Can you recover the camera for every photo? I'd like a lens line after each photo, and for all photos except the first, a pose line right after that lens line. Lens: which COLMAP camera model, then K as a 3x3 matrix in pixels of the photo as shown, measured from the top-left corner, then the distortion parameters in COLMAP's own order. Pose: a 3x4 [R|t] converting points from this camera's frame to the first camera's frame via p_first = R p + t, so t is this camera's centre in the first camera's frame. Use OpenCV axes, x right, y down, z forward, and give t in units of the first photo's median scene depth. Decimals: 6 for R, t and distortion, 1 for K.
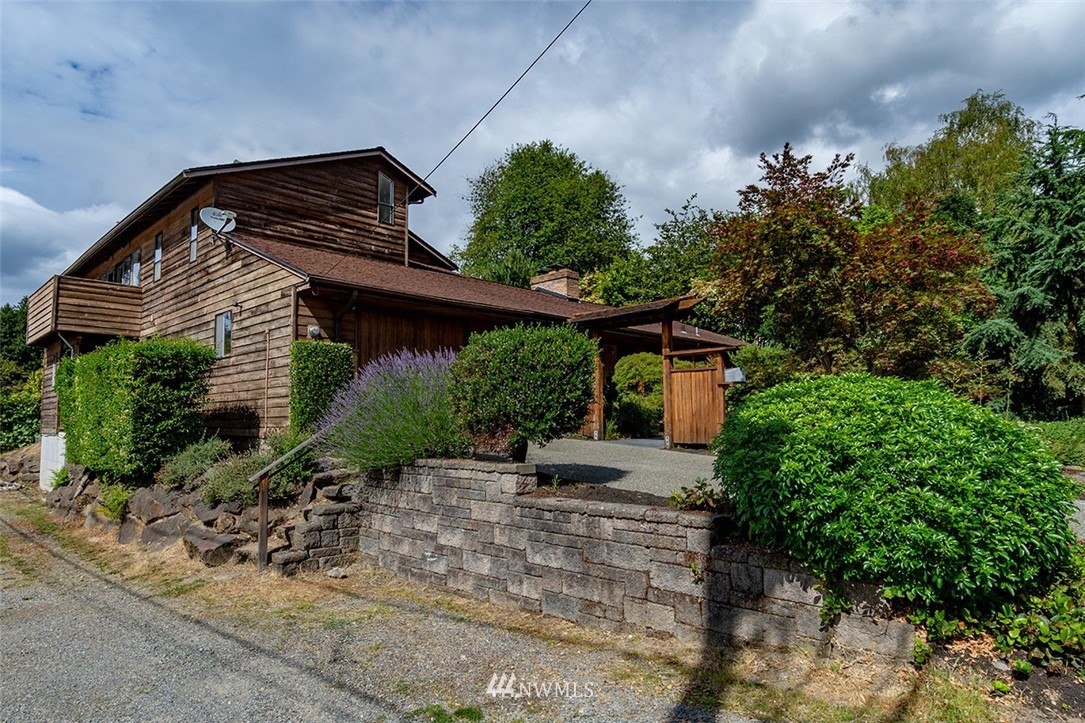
lens RADIAL K [[642.0, 0, 542.5], [0, 642.0, 361.5], [0, 0, 1]] dist [0.025067, -0.033898]
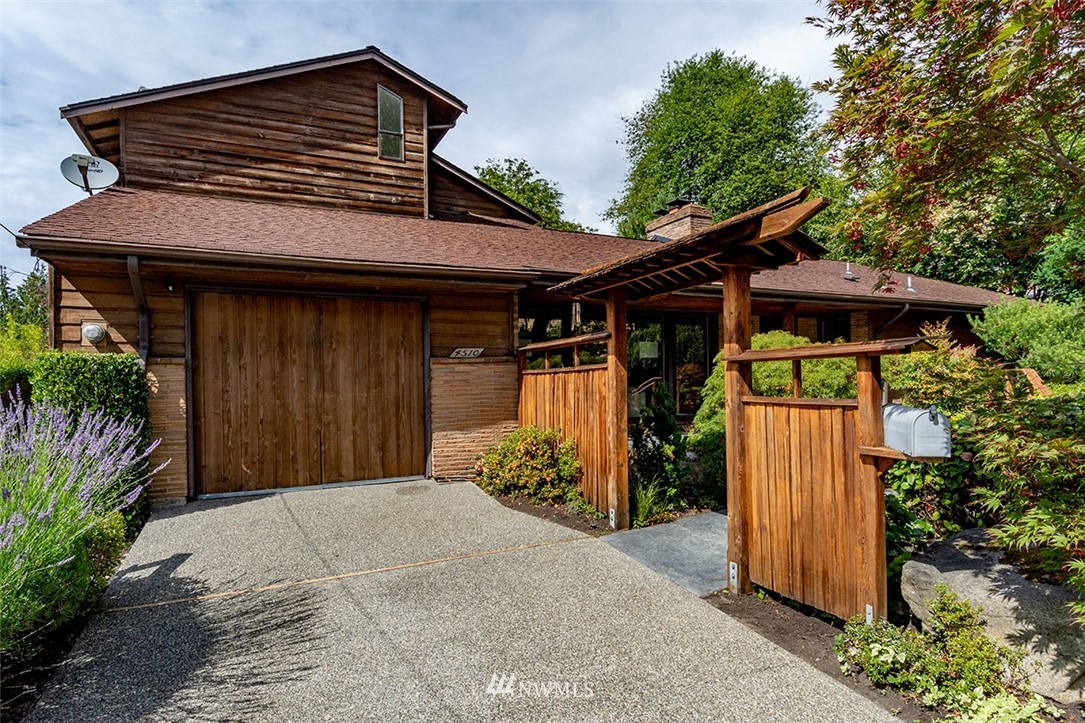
lens RADIAL K [[607.6, 0, 542.9], [0, 607.6, 380.3], [0, 0, 1]] dist [0.019815, -0.026177]
pose [[0.936587, -0.009172, -0.350315, 0.149922], [0.040757, 0.995724, 0.082896, -0.022813], [0.348056, -0.091917, 0.932957, 0.425416]]
